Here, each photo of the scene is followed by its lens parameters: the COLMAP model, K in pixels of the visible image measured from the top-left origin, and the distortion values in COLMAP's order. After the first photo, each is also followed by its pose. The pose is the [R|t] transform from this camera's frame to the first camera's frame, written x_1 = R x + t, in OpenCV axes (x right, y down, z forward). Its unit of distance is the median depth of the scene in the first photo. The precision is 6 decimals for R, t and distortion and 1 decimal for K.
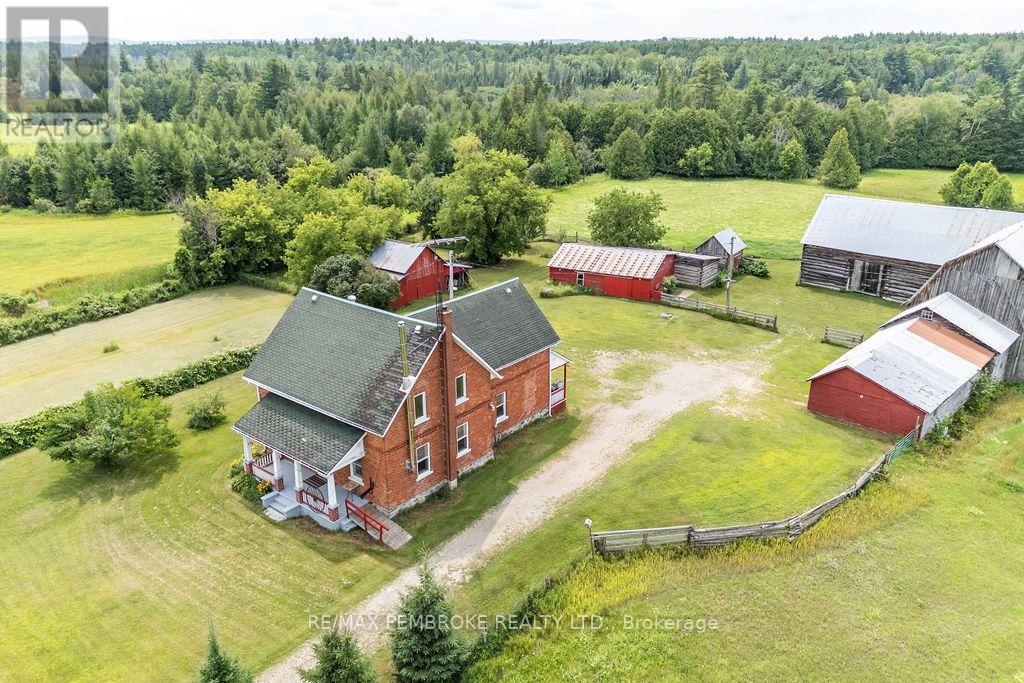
lens RADIAL K [[750.1, 0, 505.5], [0, 750.1, 347.7], [0, 0, 1]] dist [0.051420, -0.032354]
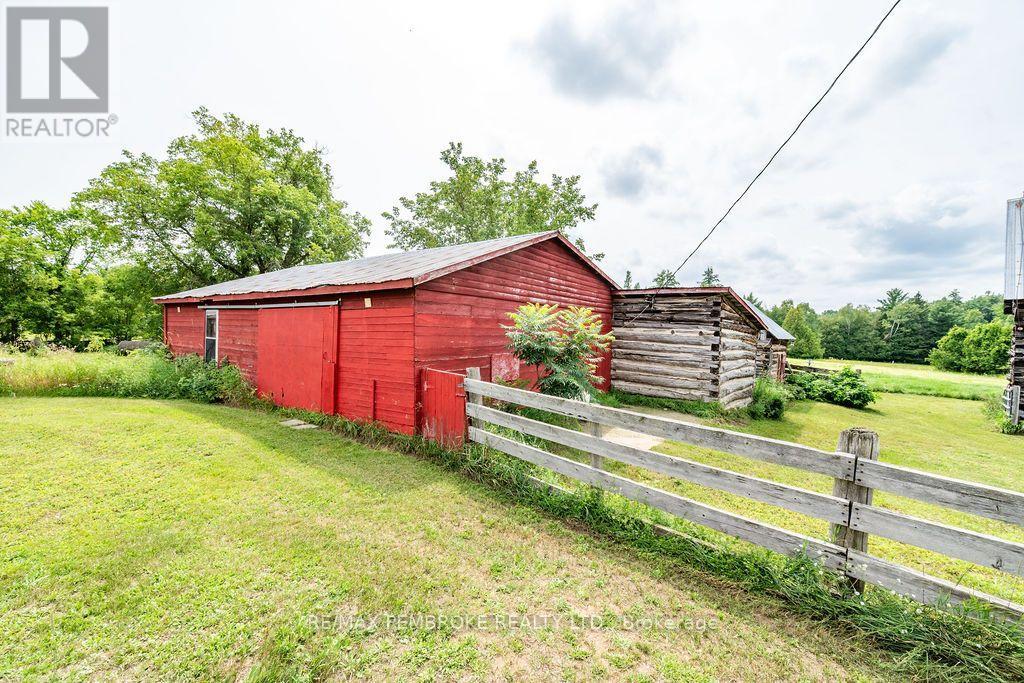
lens RADIAL K [[406.9, 0, 512.0], [0, 406.9, 345.0], [0, 0, 1]] dist [-0.004647, 0.000094]
pose [[0.994146, 0.028059, -0.104342, 0.211639], [-0.060465, 0.944799, -0.322024, -0.053847], [0.089546, 0.326448, 0.940964, 0.888509]]
